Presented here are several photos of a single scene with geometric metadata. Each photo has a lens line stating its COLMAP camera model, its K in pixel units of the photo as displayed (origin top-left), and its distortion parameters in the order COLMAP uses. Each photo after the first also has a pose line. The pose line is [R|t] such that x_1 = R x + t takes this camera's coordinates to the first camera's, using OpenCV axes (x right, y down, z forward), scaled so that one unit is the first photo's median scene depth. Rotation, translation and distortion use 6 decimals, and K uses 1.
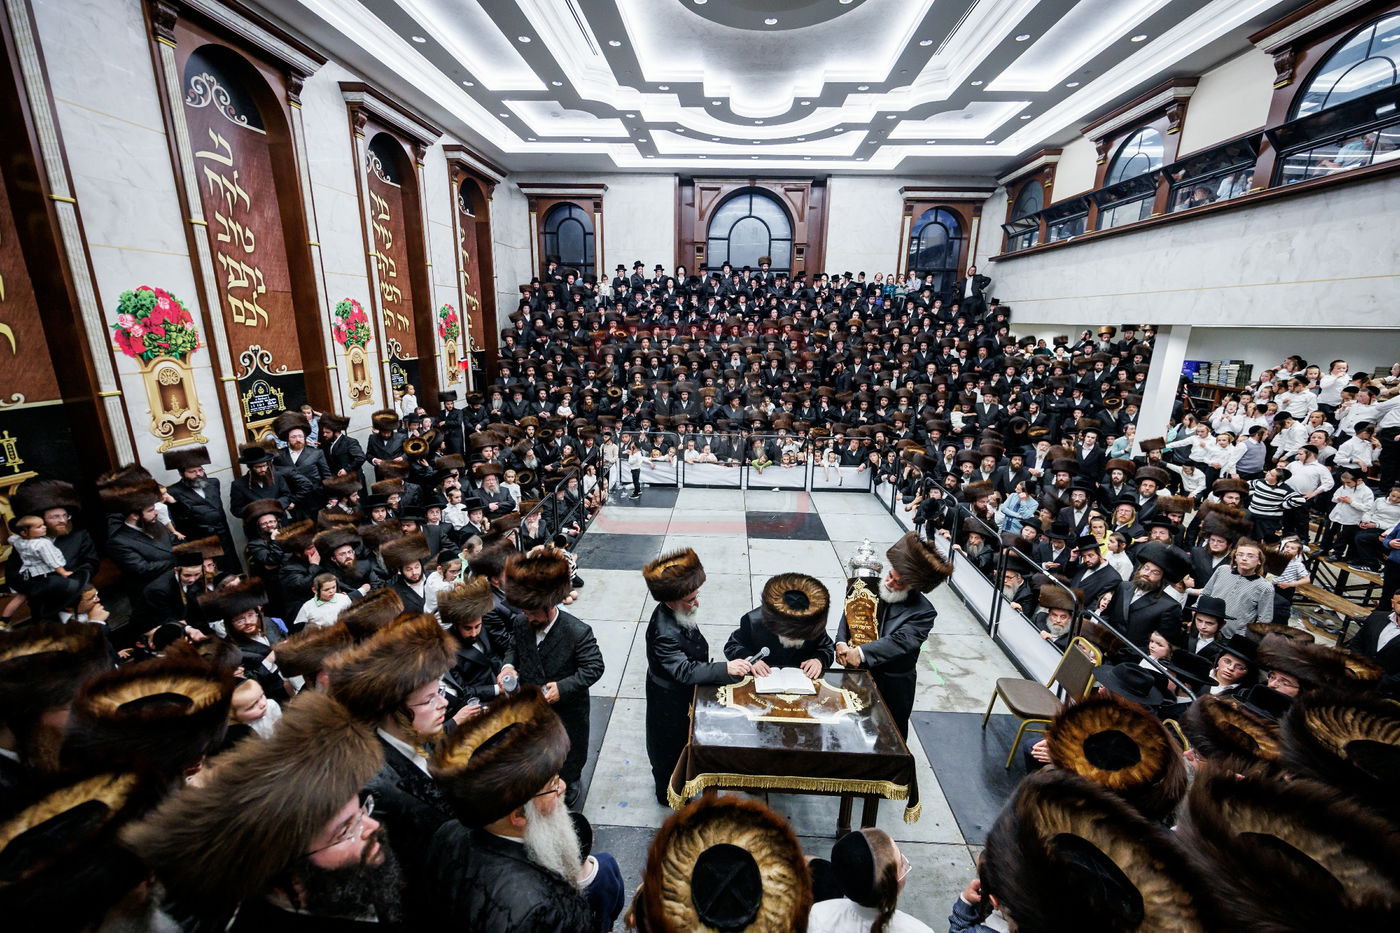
lens RADIAL K [[559.5, 0, 718.8], [0, 559.5, 452.4], [0, 0, 1]] dist [-0.003901, -0.000219]
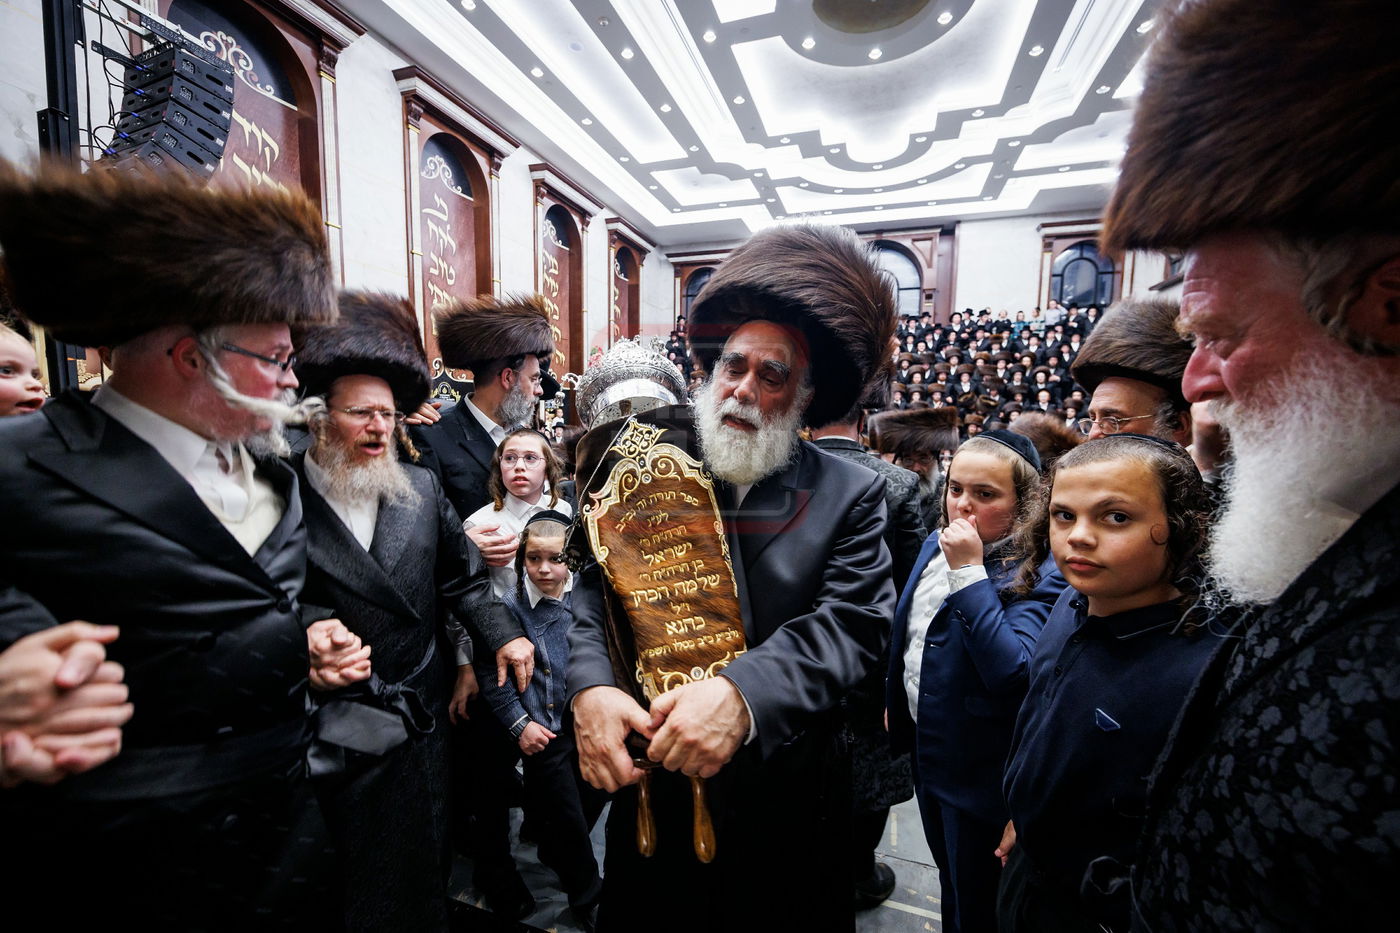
lens RADIAL K [[559.5, 0, 720.4], [0, 559.5, 465.7], [0, 0, 1]] dist [-0.003901, -0.000219]
pose [[0.965462, 0.008728, -0.260398, 0.070480], [-0.051009, 0.986430, -0.156060, 0.165109], [0.255502, 0.163953, 0.952805, 0.004096]]
